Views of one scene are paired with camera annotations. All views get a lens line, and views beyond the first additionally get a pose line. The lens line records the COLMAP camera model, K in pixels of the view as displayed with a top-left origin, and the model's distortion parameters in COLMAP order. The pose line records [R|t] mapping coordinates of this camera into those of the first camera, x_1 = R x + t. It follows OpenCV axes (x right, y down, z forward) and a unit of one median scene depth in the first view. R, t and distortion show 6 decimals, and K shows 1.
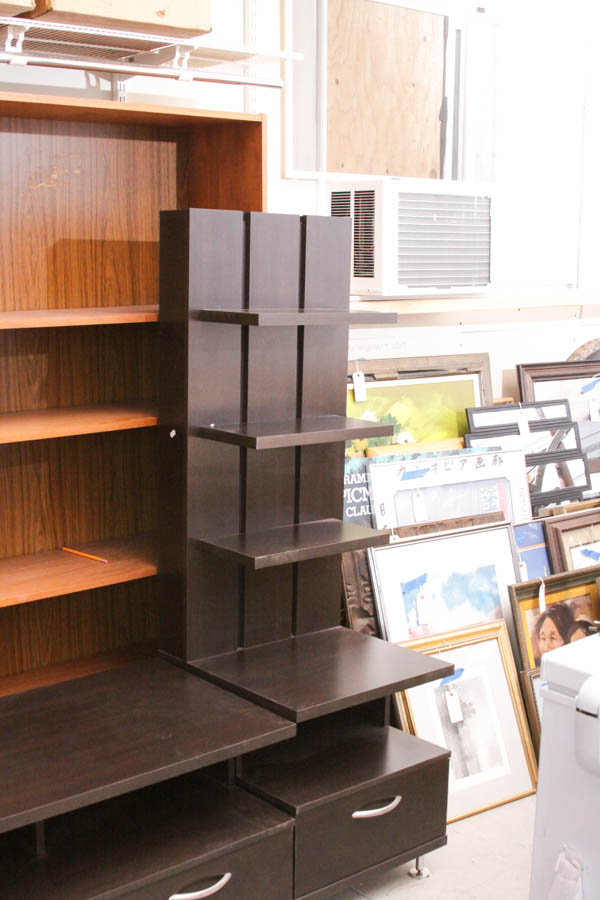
lens RADIAL K [[1193.0, 0, 300.0], [0, 1193.0, 450.0], [0, 0, 1]] dist [-0.171866, 0.112153]
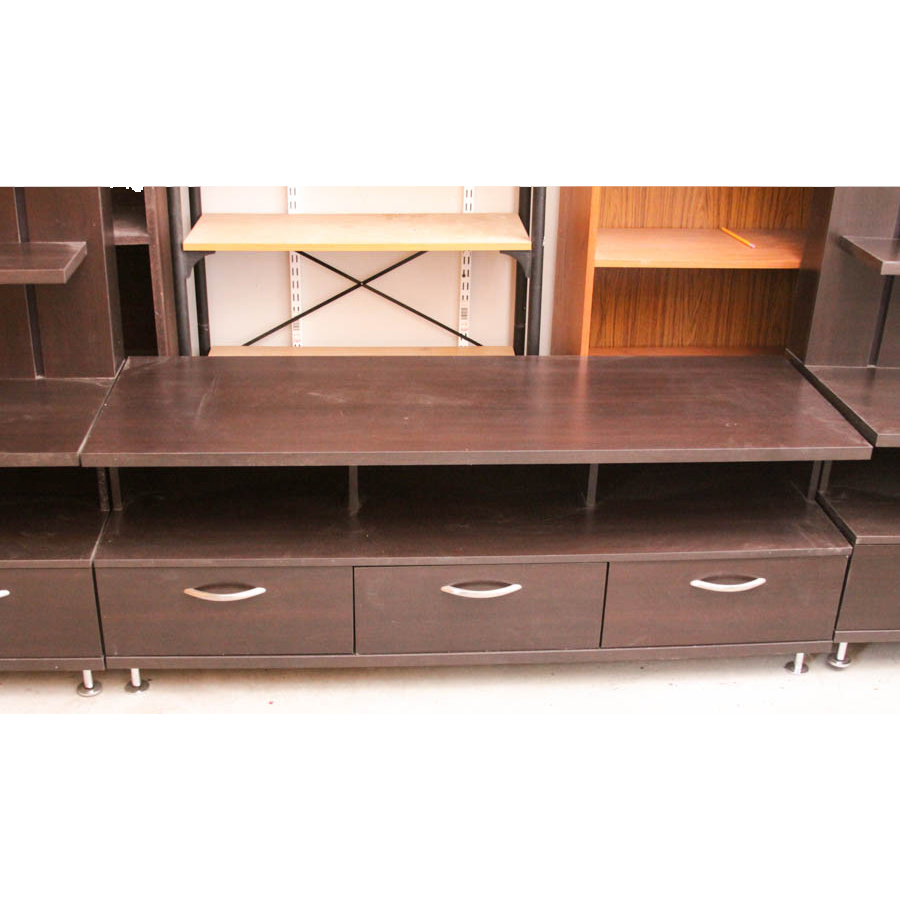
lens RADIAL K [[1178.8, 0, 449.6], [0, 1178.8, 509.6], [0, 0, 1]] dist [-0.138440, 0.048651]
pose [[0.809821, 0.273092, -0.519241, 0.186161], [-0.118466, 0.942941, 0.311171, 0.033194], [0.574592, -0.190480, 0.795966, 0.079277]]
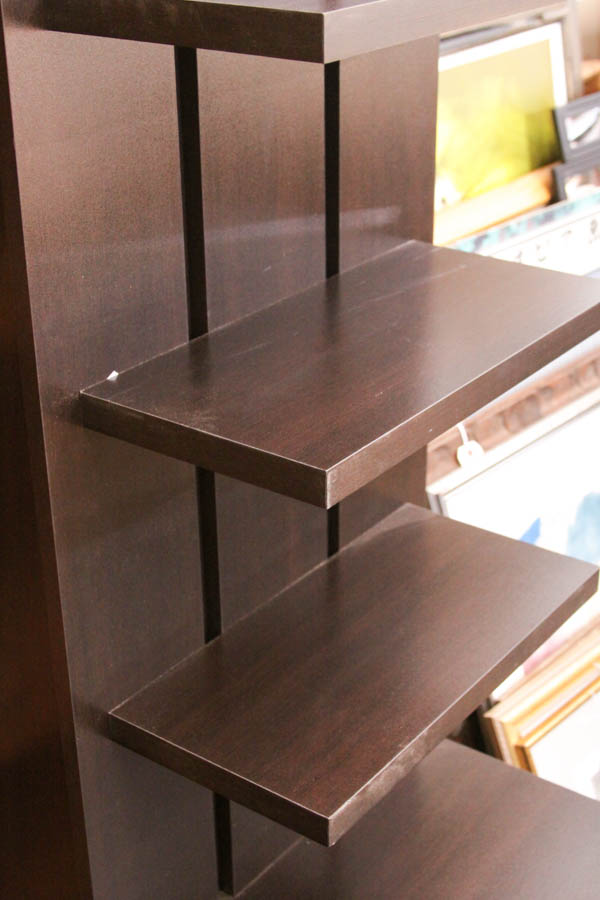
lens RADIAL K [[1463.9, 0, 300.5], [0, 1463.9, 470.8], [0, 0, 1]] dist [-0.037808, -0.052553]
pose [[0.977295, -0.122627, 0.172789, -0.092980], [0.066977, 0.952480, 0.297146, -0.102862], [-0.201017, -0.278827, 0.939068, 0.625591]]
